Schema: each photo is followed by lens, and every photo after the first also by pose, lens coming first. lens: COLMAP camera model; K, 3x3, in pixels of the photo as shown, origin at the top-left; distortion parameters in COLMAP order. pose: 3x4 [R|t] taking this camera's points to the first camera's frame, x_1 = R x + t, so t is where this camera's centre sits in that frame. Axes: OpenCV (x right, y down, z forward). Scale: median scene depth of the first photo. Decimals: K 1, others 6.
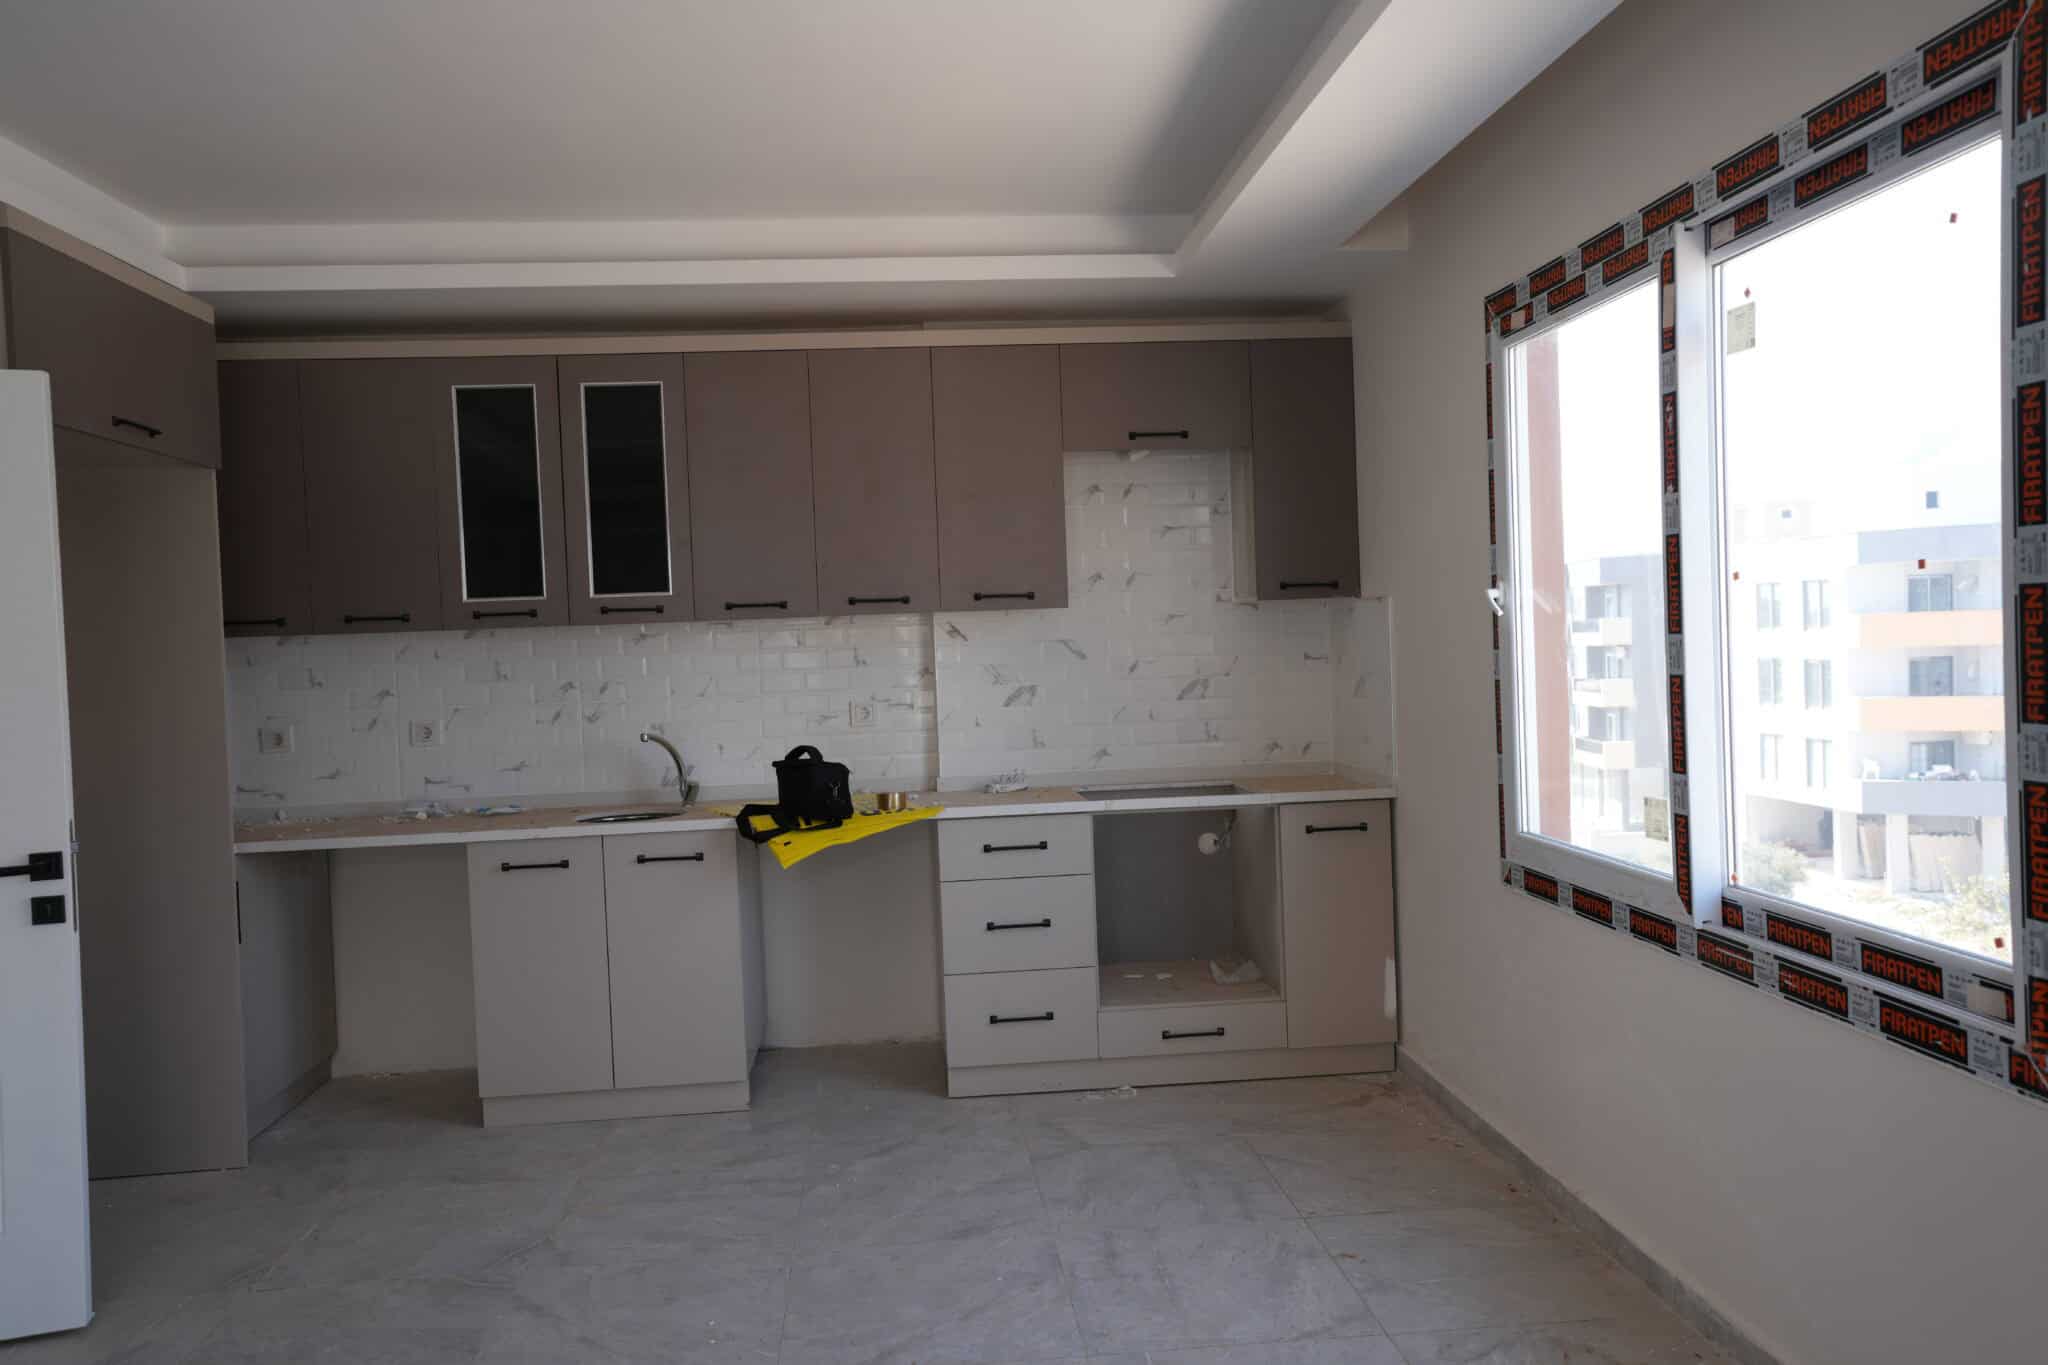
lens RADIAL K [[1514.6, 0, 1012.8], [0, 1514.6, 682.0], [0, 0, 1]] dist [-0.011285, 0.069415]
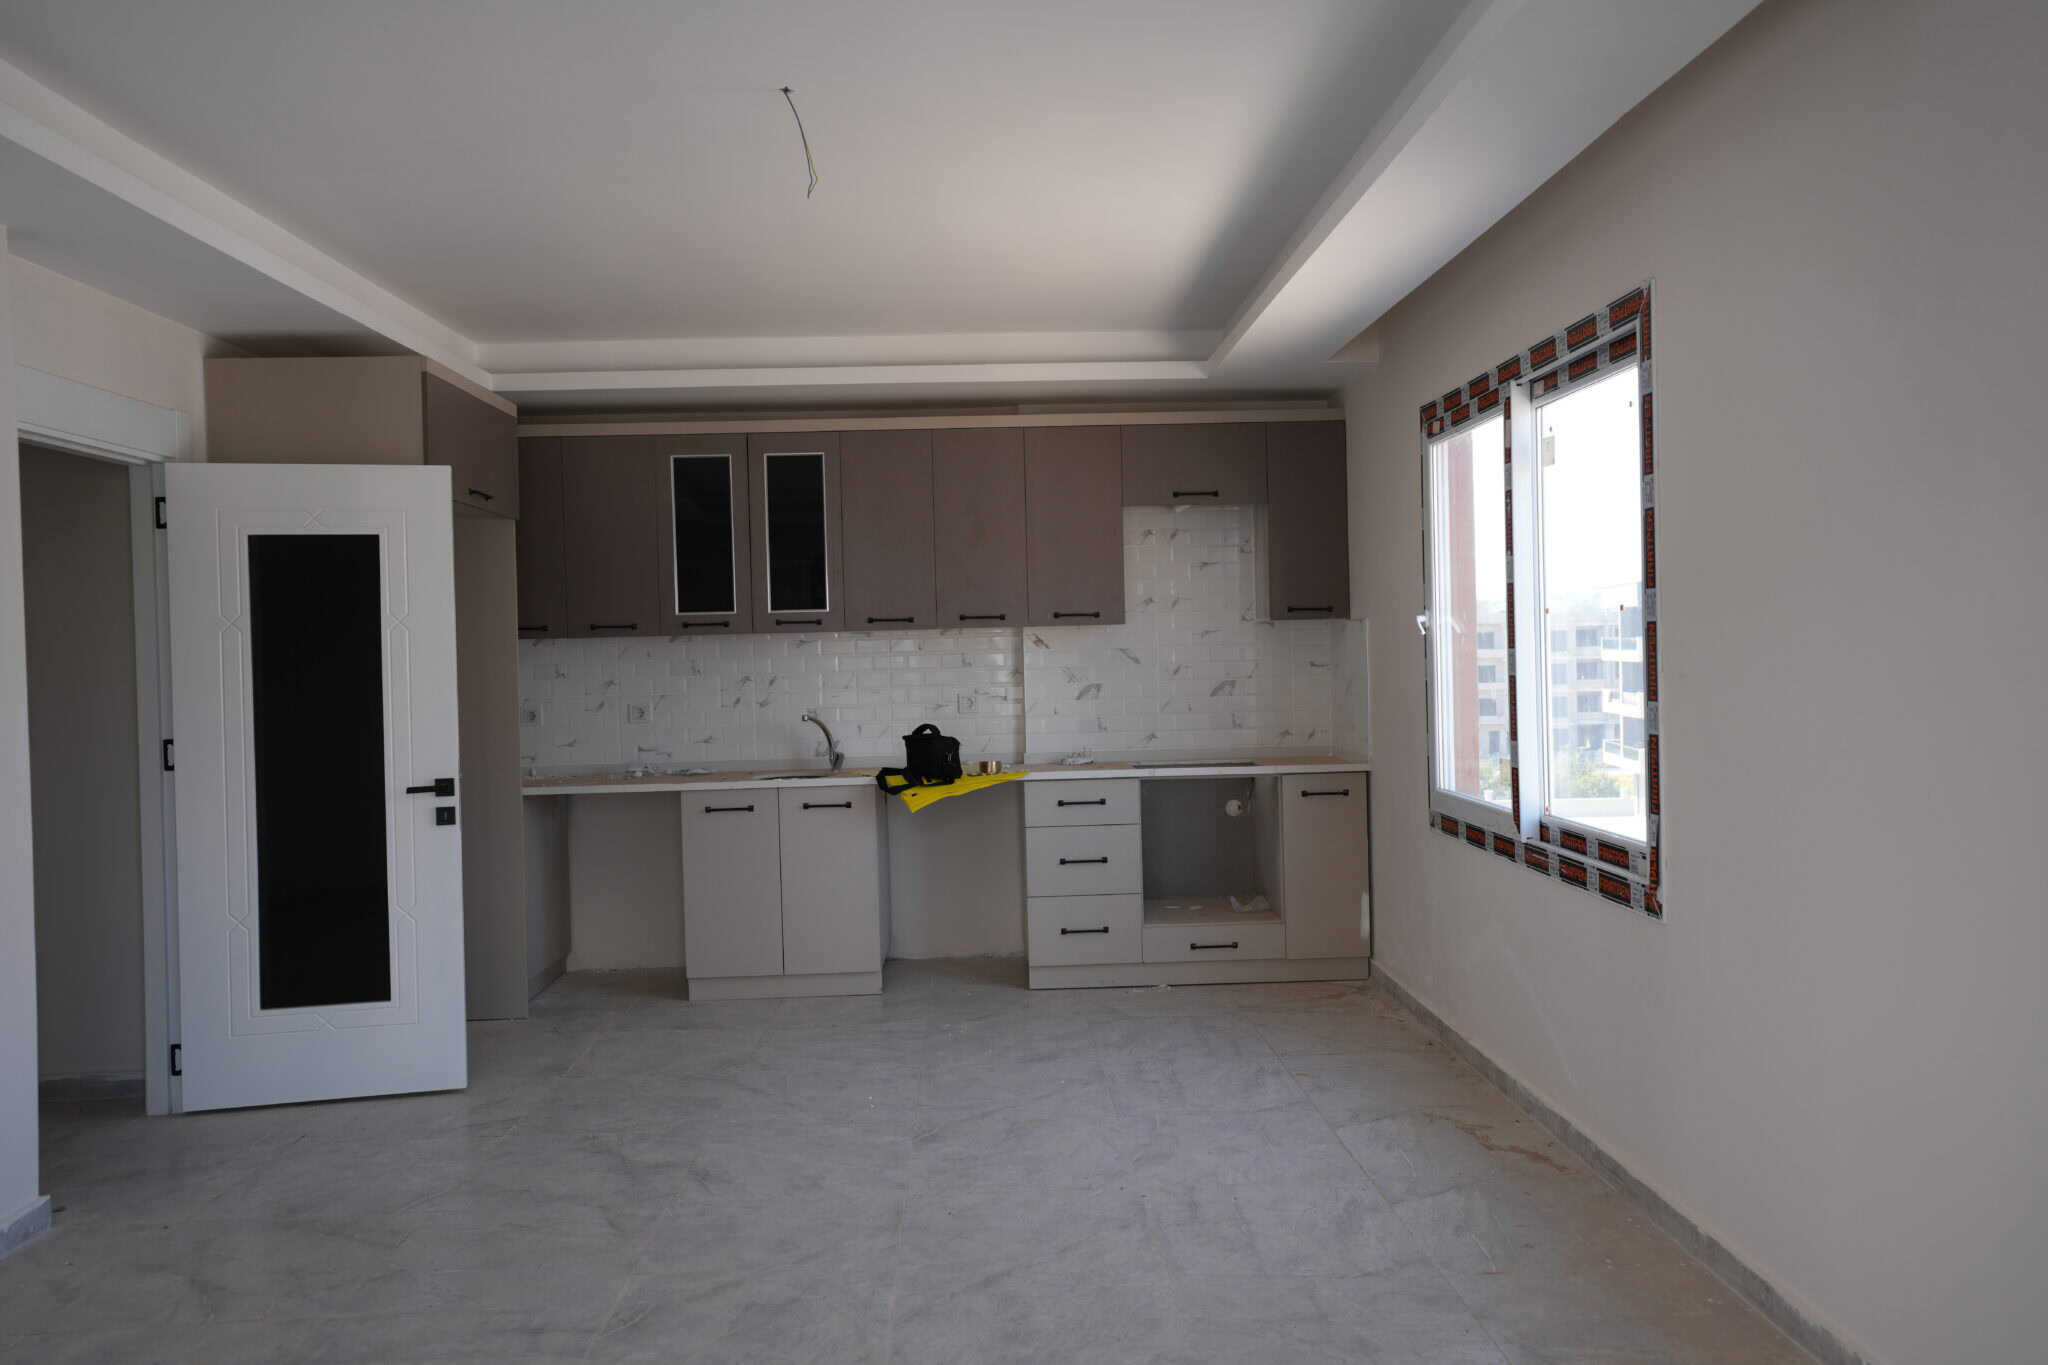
lens RADIAL K [[1514.6, 0, 1011.4], [0, 1514.6, 676.6], [0, 0, 1]] dist [-0.011285, 0.069415]
pose [[0.998199, 0.013355, -0.058478, 0.016599], [-0.013962, 0.999853, -0.009991, 0.012041], [0.058336, 0.010790, 0.998239, -0.351152]]
